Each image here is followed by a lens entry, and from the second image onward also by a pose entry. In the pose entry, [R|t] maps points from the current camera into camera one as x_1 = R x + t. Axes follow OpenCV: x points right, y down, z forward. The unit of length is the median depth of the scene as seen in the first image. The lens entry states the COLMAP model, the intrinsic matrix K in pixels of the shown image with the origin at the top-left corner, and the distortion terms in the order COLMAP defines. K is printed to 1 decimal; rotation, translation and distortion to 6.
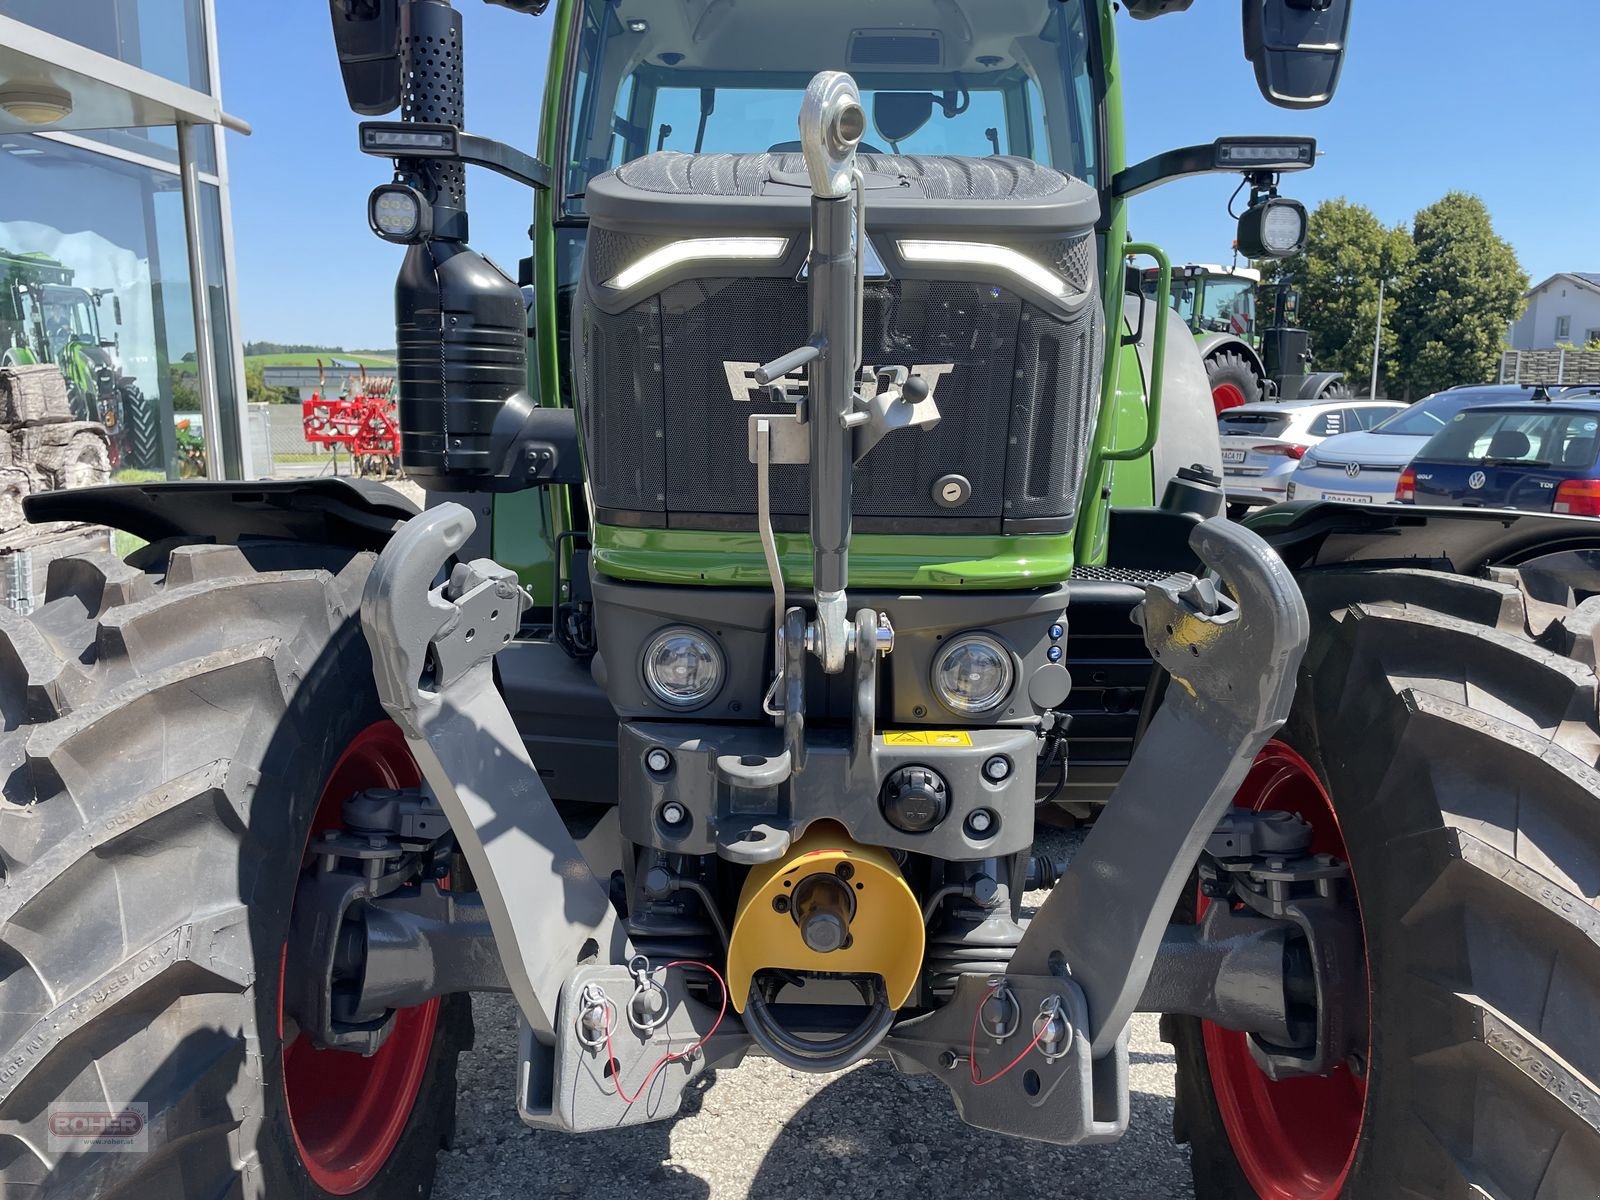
lens RADIAL K [[1207.0, 0, 790.2], [0, 1207.0, 605.1], [0, 0, 1]] dist [0.082250, -0.104715]
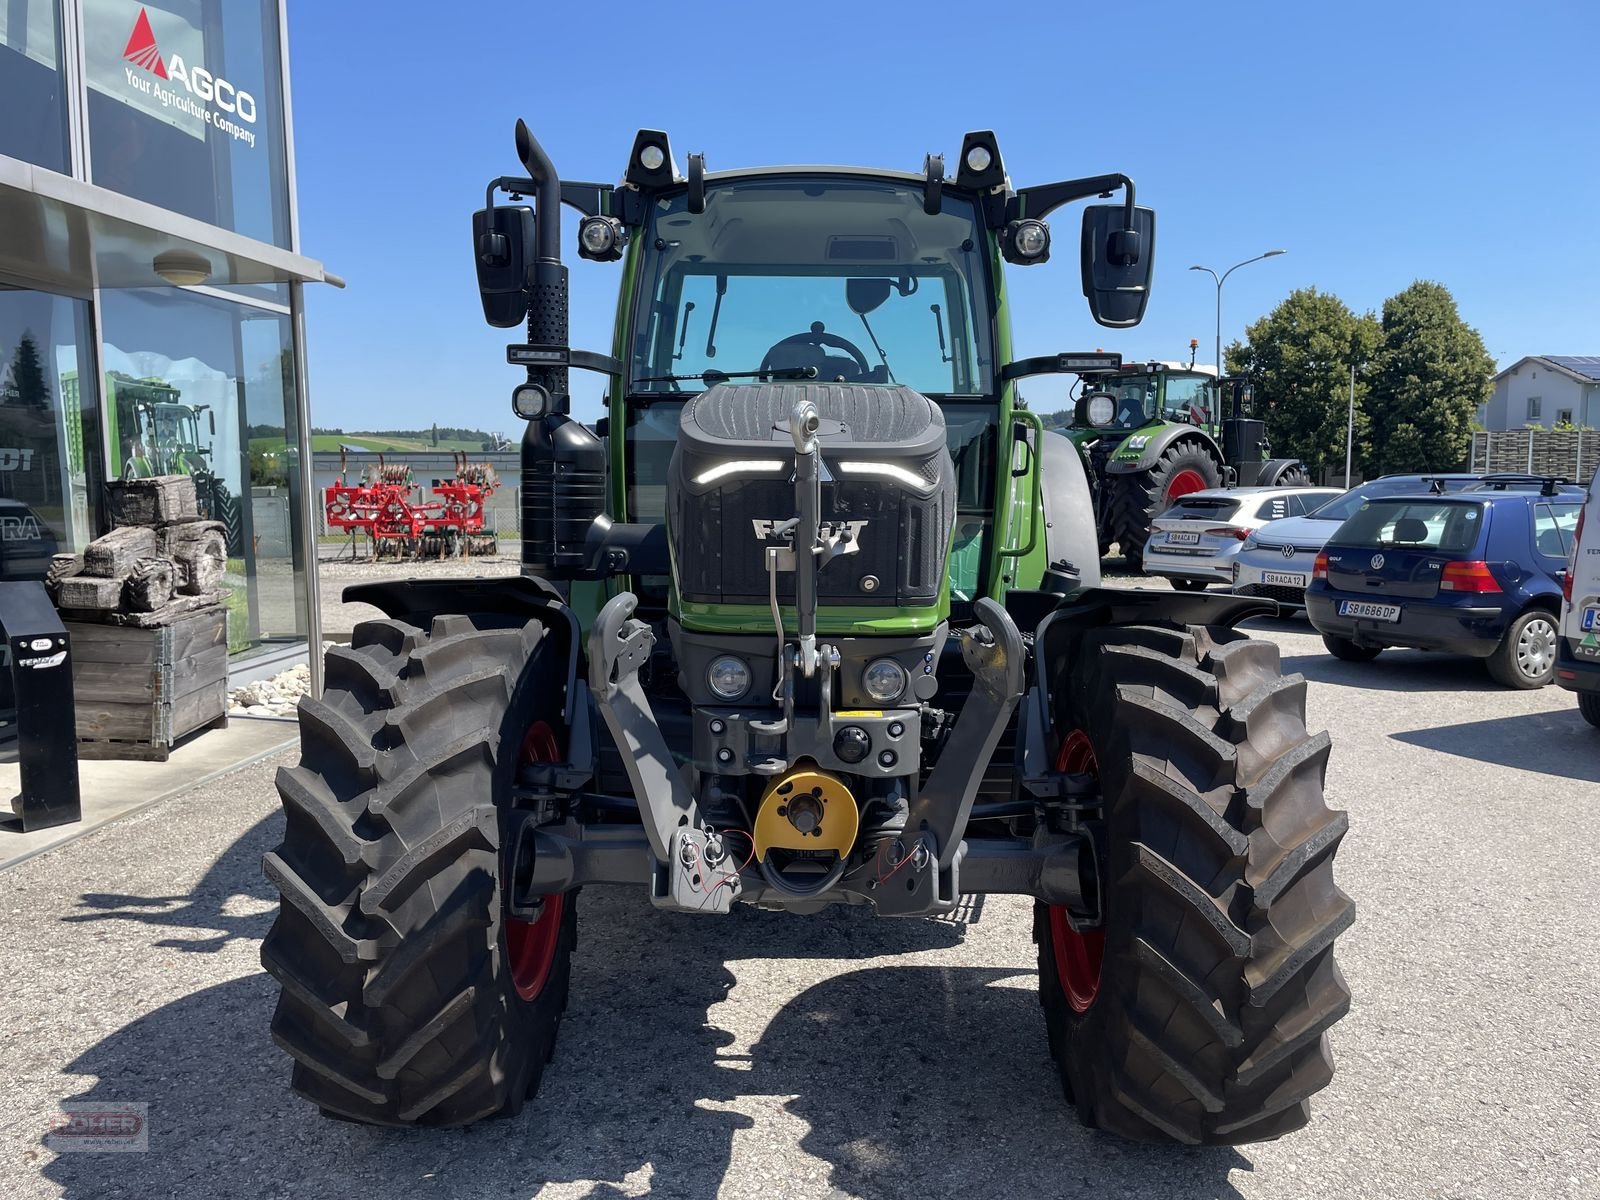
lens RADIAL K [[1207.0, 0, 787.1], [0, 1207.0, 601.9], [0, 0, 1]] dist [0.082250, -0.104715]
pose [[0.999989, -0.003934, 0.002504, -0.002098], [0.004091, 0.997809, -0.066040, 0.035473], [-0.002239, 0.066049, 0.997814, -0.532644]]
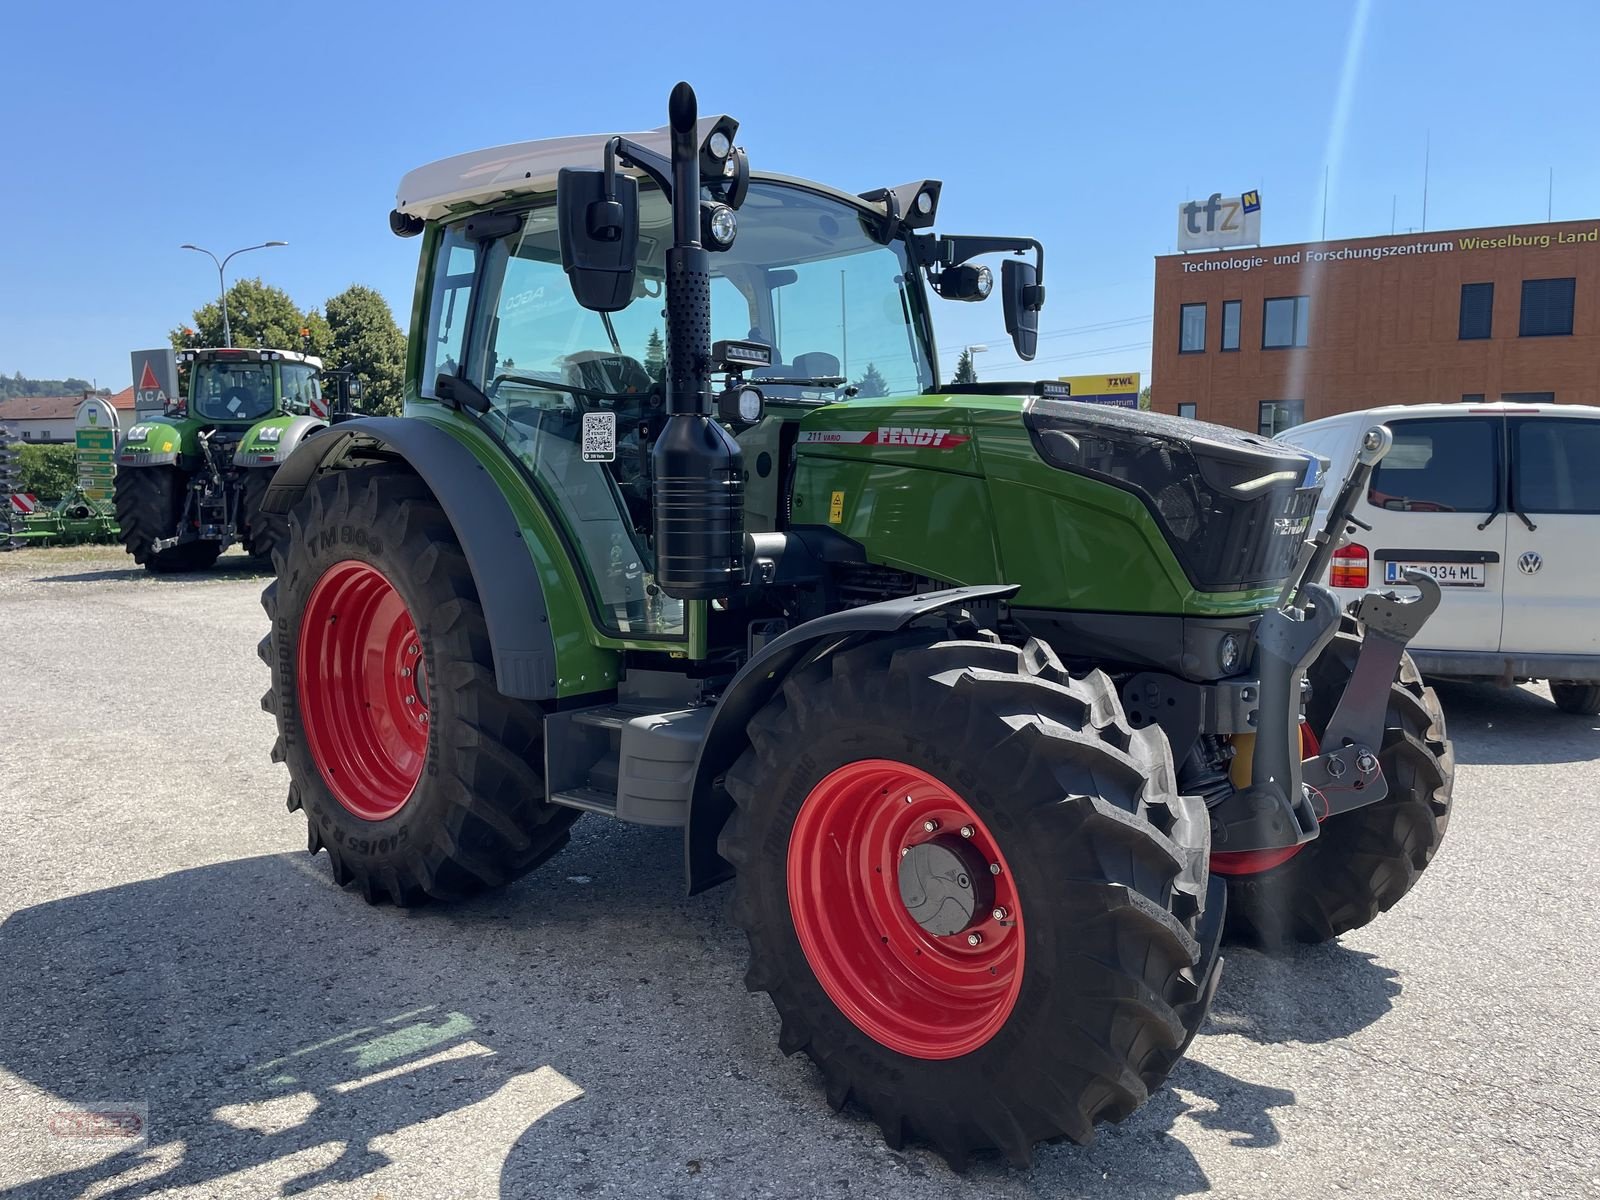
lens RADIAL K [[1207.0, 0, 791.2], [0, 1207.0, 601.4], [0, 0, 1]] dist [0.082250, -0.104715]
pose [[0.658352, -0.088117, 0.747535, -1.395579], [0.131056, 0.991374, 0.001440, -0.092480], [-0.741213, 0.097021, 0.664221, 0.057658]]
